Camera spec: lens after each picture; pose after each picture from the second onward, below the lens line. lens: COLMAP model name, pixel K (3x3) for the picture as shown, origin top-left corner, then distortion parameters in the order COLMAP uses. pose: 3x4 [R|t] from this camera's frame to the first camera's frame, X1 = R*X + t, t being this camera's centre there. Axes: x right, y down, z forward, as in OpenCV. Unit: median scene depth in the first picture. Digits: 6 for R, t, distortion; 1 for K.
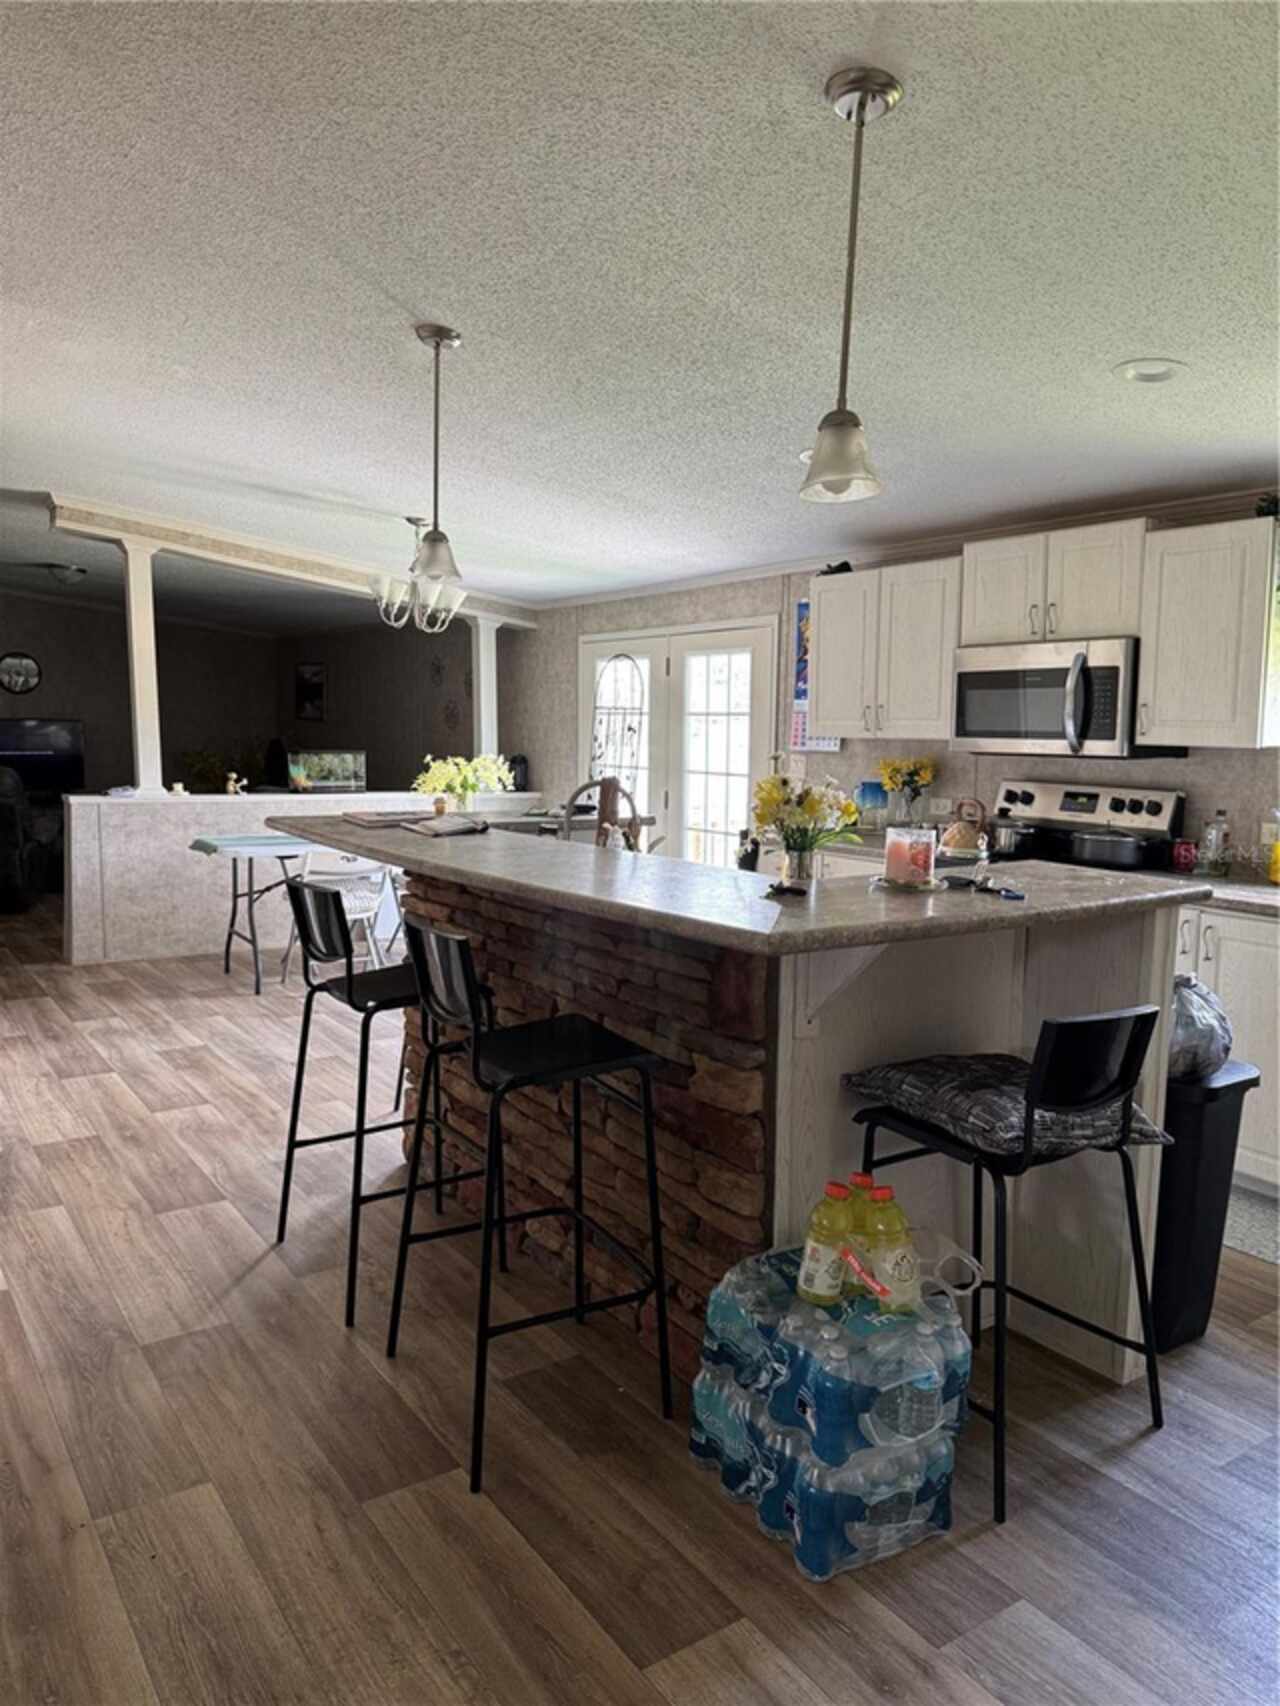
lens RADIAL K [[1220.6, 0, 642.3], [0, 1220.6, 852.8], [0, 0, 1]] dist [0.049256, -0.056427]
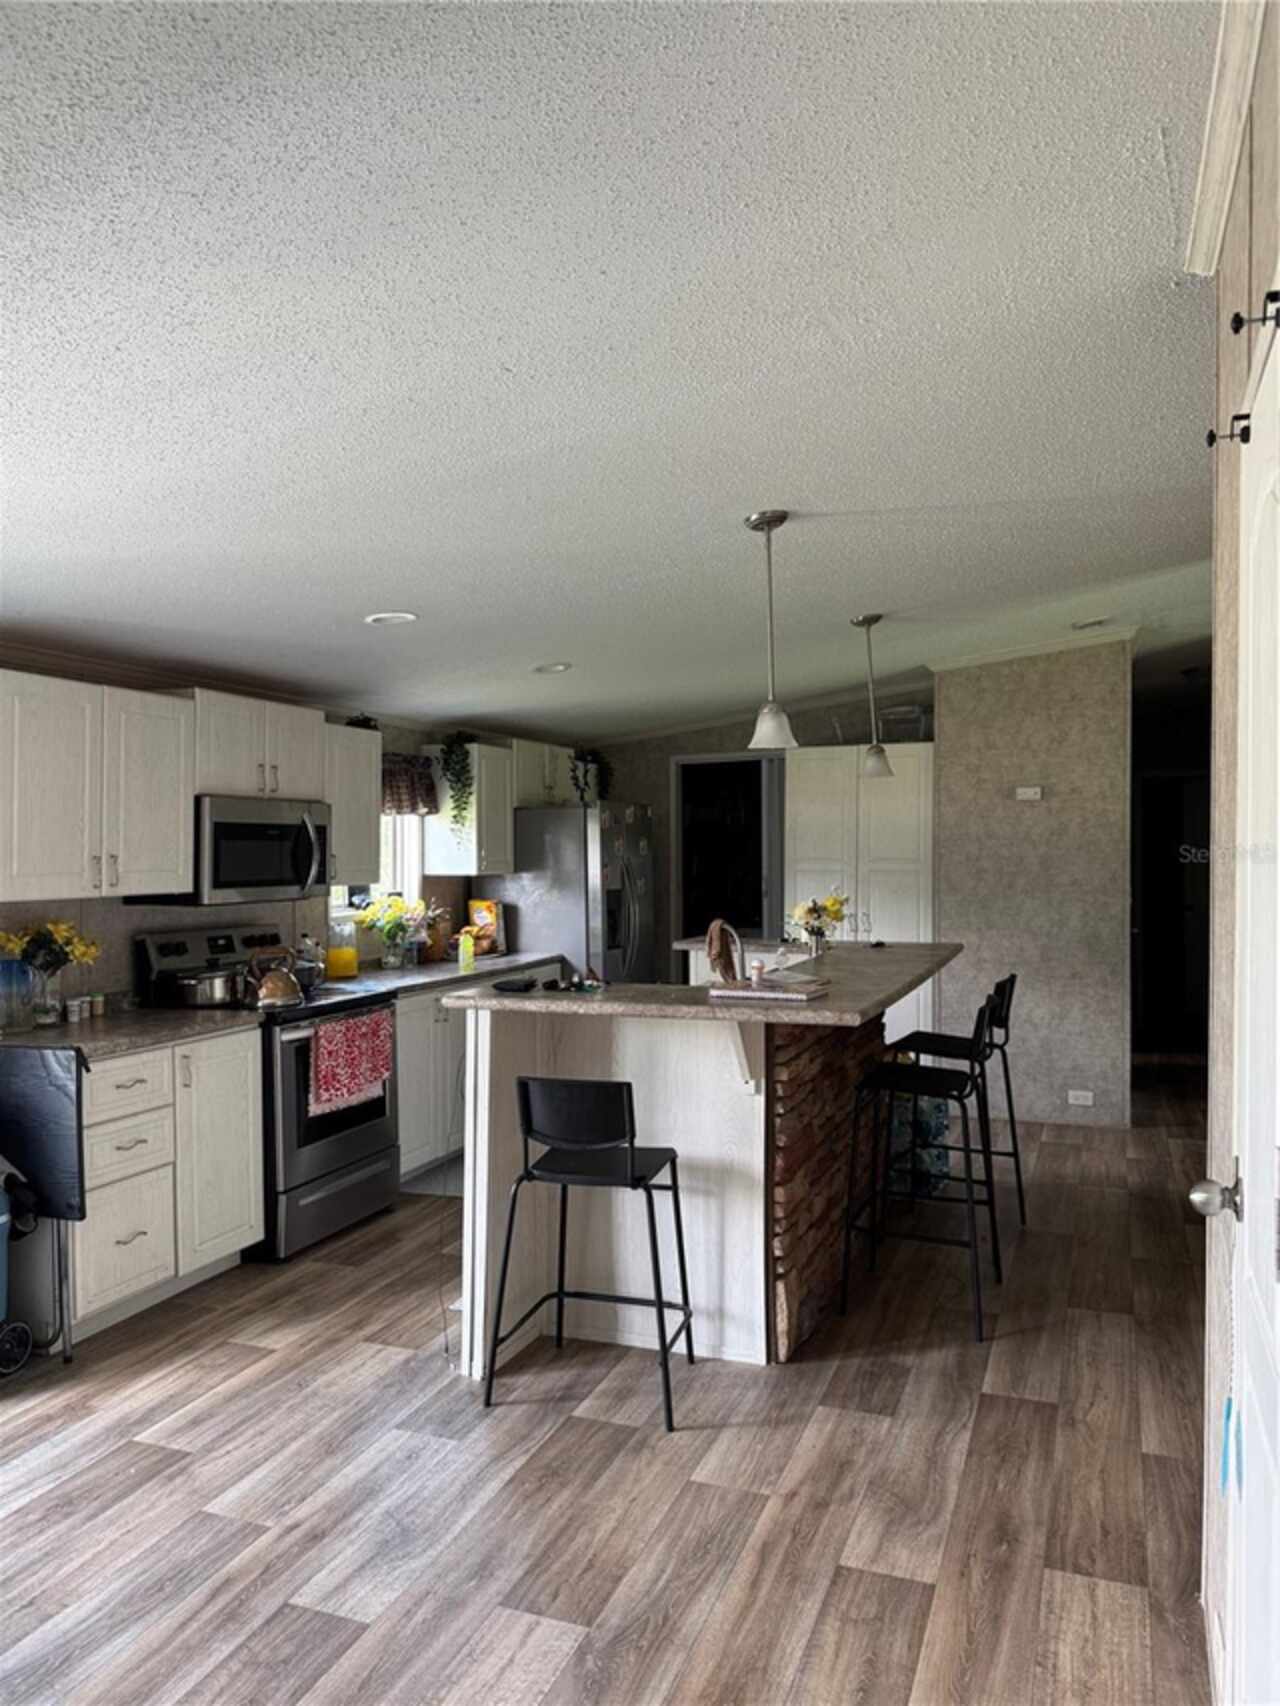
lens RADIAL K [[1220.6, 0, 642.9], [0, 1220.6, 844.7], [0, 0, 1]] dist [0.049256, -0.056427]
pose [[-0.573752, -0.003966, 0.819019, -0.818002], [0.085002, 0.994300, 0.064361, -0.185291], [-0.814606, 0.106546, -0.570145, 1.452855]]
